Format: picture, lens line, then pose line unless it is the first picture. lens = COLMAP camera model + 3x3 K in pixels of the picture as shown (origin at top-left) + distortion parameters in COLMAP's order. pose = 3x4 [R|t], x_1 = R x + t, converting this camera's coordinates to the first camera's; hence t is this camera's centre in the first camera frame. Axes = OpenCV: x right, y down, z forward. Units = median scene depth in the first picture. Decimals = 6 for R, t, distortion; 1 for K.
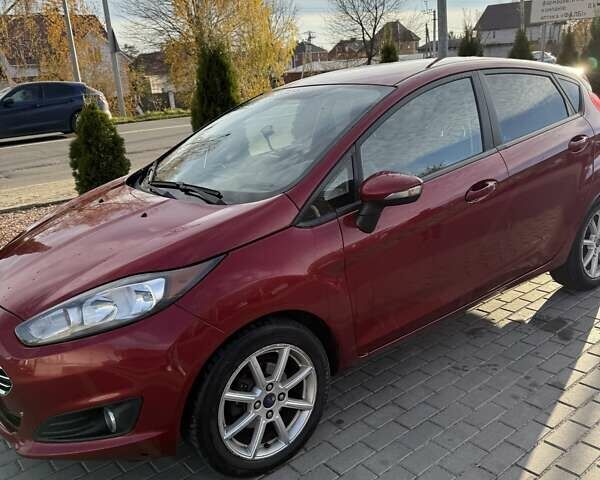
lens RADIAL K [[562.7, 0, 300.3], [0, 562.7, 238.3], [0, 0, 1]] dist [0.051040, 0.000000]
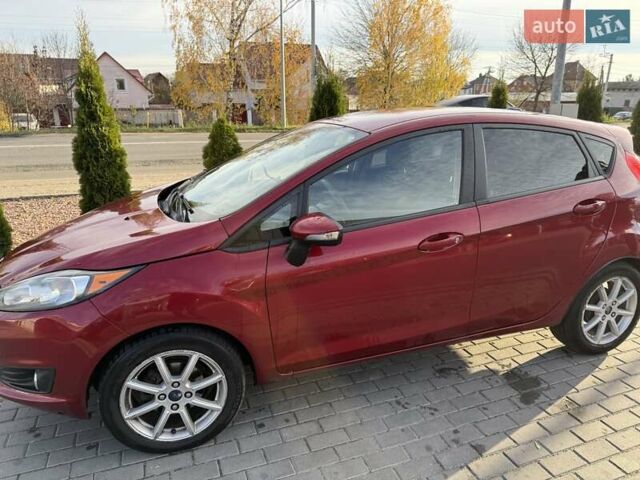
lens RADIAL K [[450.9, 0, 319.5], [0, 450.9, 240.9], [0, 0, 1]] dist [0.017696, -0.012155]
pose [[0.944726, 0.166362, -0.282519, 0.405524], [-0.158410, 0.986059, 0.050929, -0.111007], [0.287053, -0.003361, 0.957909, 0.187705]]
